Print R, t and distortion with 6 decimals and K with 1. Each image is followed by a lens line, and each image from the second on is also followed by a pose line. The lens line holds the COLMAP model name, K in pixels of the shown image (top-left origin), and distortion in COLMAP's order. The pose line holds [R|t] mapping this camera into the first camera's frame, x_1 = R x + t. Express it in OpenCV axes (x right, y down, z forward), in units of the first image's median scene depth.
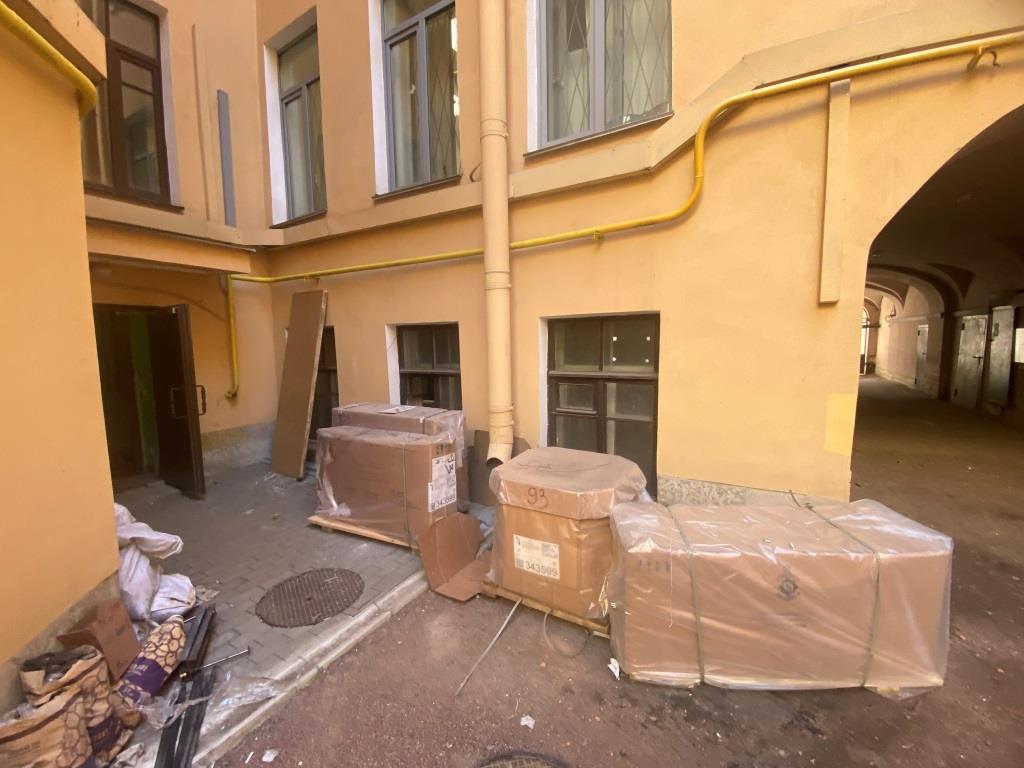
lens RADIAL K [[417.0, 0, 508.9], [0, 417.0, 379.8], [0, 0, 1]] dist [-0.003117, -0.000315]
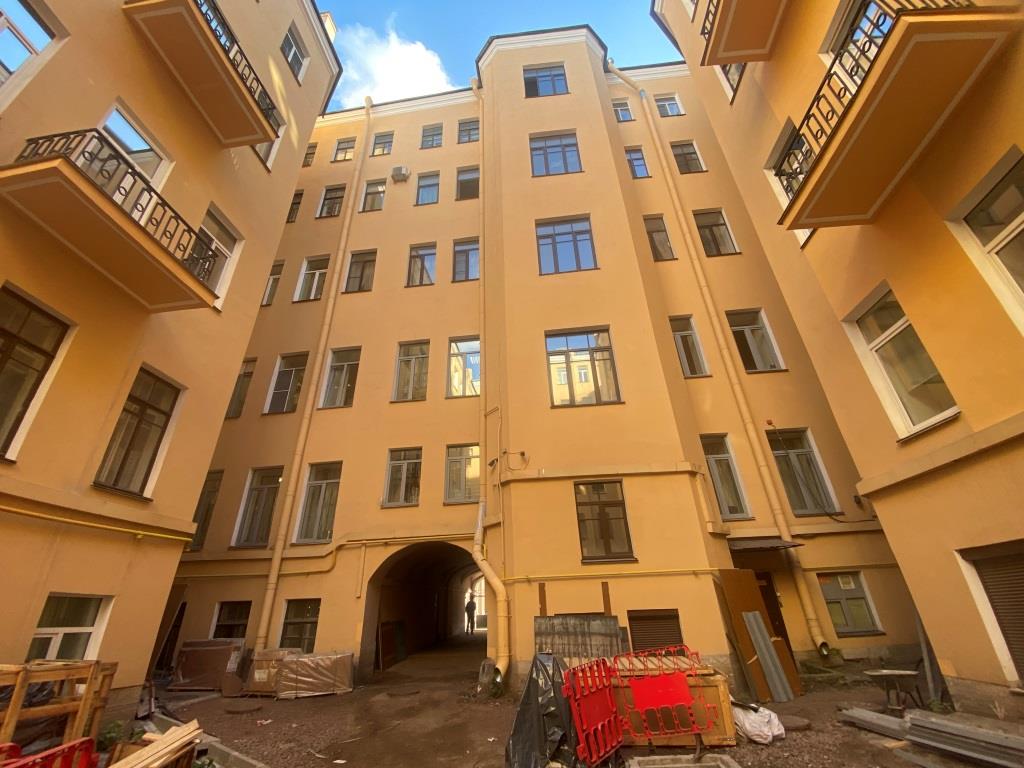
lens RADIAL K [[417.0, 0, 506.4], [0, 417.0, 385.4], [0, 0, 1]] dist [-0.003117, -0.000315]
pose [[0.916374, 0.173751, 0.360650, 0.193923], [0.050210, 0.843900, -0.534145, 0.232352], [-0.397161, 0.507585, 0.764605, -2.736004]]
